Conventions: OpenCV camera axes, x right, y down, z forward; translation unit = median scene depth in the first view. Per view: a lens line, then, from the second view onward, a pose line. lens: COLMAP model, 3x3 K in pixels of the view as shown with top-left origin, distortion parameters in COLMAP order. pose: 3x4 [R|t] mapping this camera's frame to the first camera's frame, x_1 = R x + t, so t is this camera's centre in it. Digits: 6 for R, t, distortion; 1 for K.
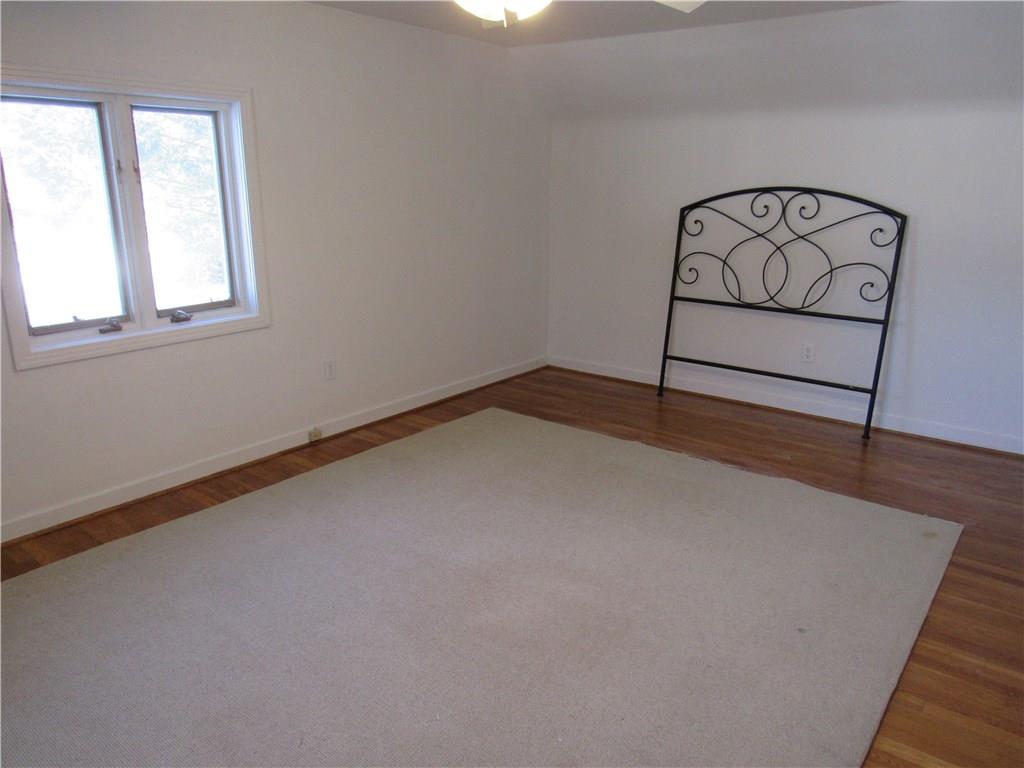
lens RADIAL K [[731.5, 0, 513.3], [0, 731.5, 386.2], [0, 0, 1]] dist [-0.019982, -0.000289]
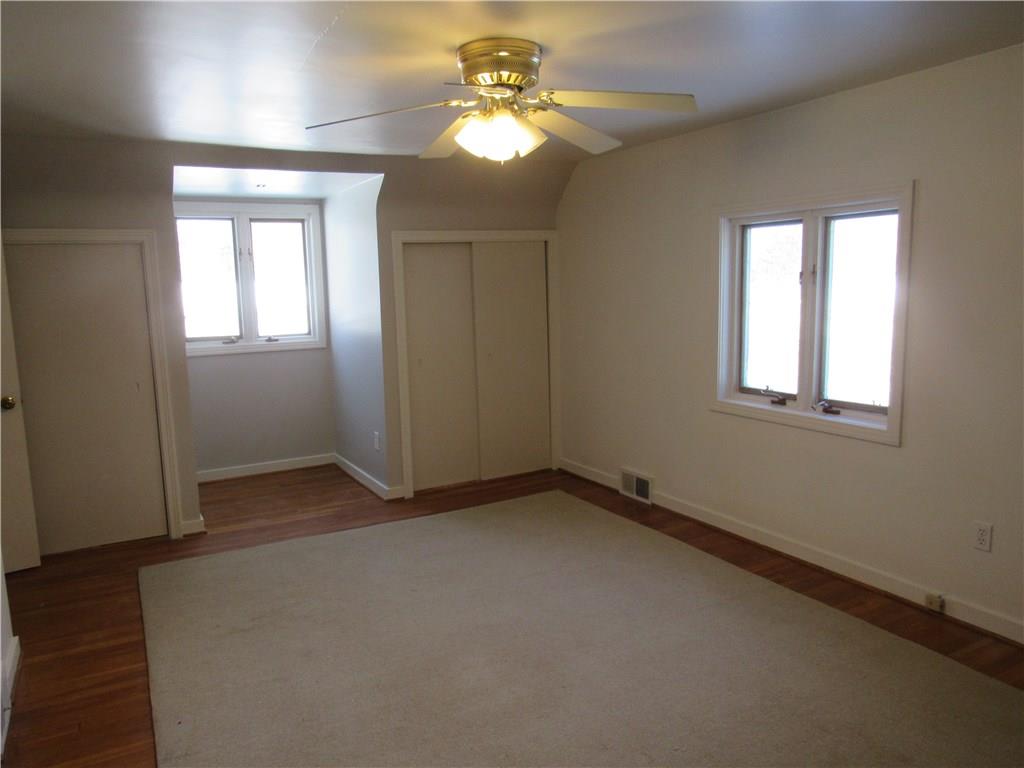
lens RADIAL K [[731.5, 0, 508.8], [0, 731.5, 386.7], [0, 0, 1]] dist [-0.019982, -0.000289]
pose [[-0.393783, 0.129771, -0.909997, 0.682793], [-0.233596, 0.943356, 0.235612, -0.267451], [0.889027, 0.305351, -0.341163, 0.949862]]
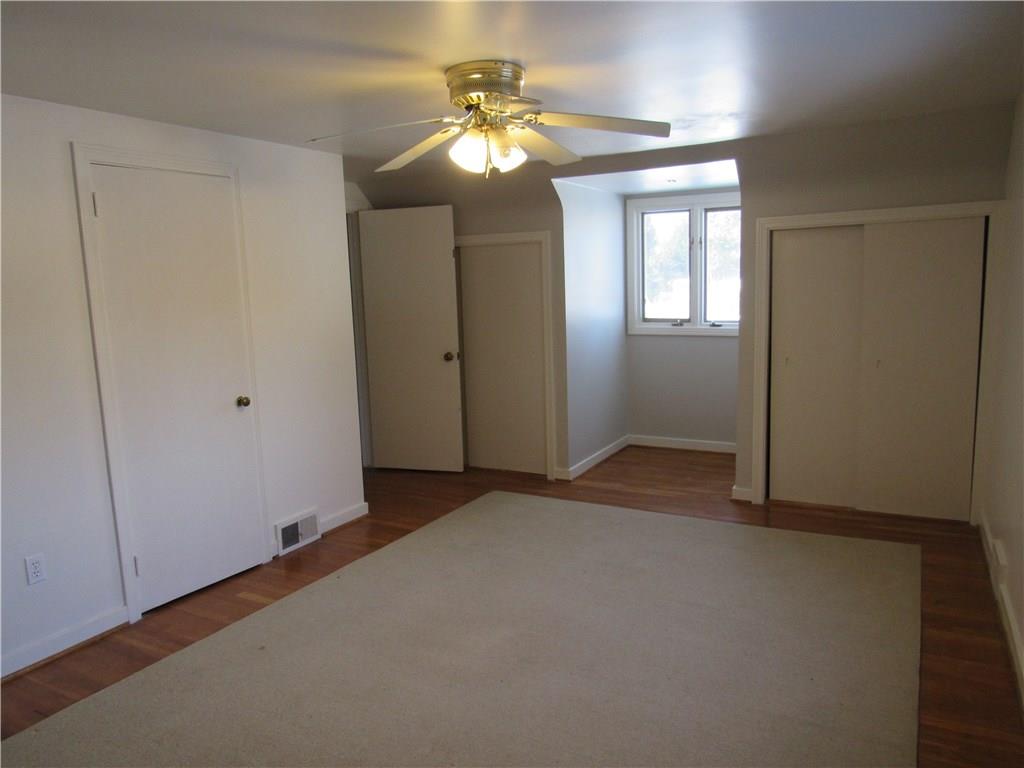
lens RADIAL K [[731.5, 0, 506.9], [0, 731.5, 382.0], [0, 0, 1]] dist [-0.019982, -0.000289]
pose [[-0.986953, 0.039949, -0.155971, 0.399355], [-0.027117, 0.913644, 0.405609, -0.342067], [0.158706, 0.404547, -0.900641, 1.179663]]
